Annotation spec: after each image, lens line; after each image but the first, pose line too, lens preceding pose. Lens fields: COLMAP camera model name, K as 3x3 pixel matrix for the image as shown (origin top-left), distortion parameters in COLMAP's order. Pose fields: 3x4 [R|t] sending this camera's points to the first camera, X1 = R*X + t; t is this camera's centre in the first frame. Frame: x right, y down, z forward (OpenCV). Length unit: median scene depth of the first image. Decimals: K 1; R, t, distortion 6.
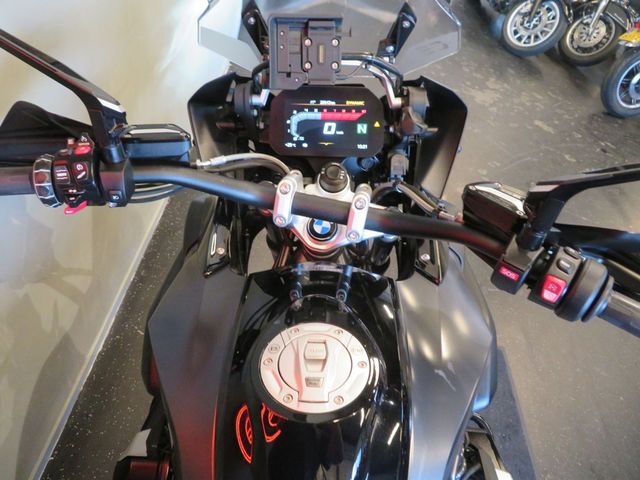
lens RADIAL K [[457.8, 0, 320.0], [0, 457.8, 240.0], [0, 0, 1]] dist [0.004102, -0.000907]
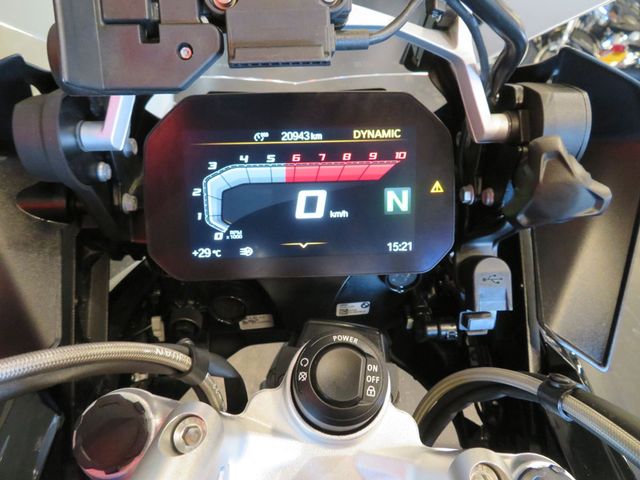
lens RADIAL K [[475.8, 0, 320.0], [0, 475.8, 240.0], [0, 0, 1]] dist [0.027056, 0.000063]
pose [[0.996309, -0.056762, 0.064396, 0.001912], [0.062253, 0.994285, -0.086733, -0.182092], [-0.059105, 0.090422, 0.994148, 0.623164]]
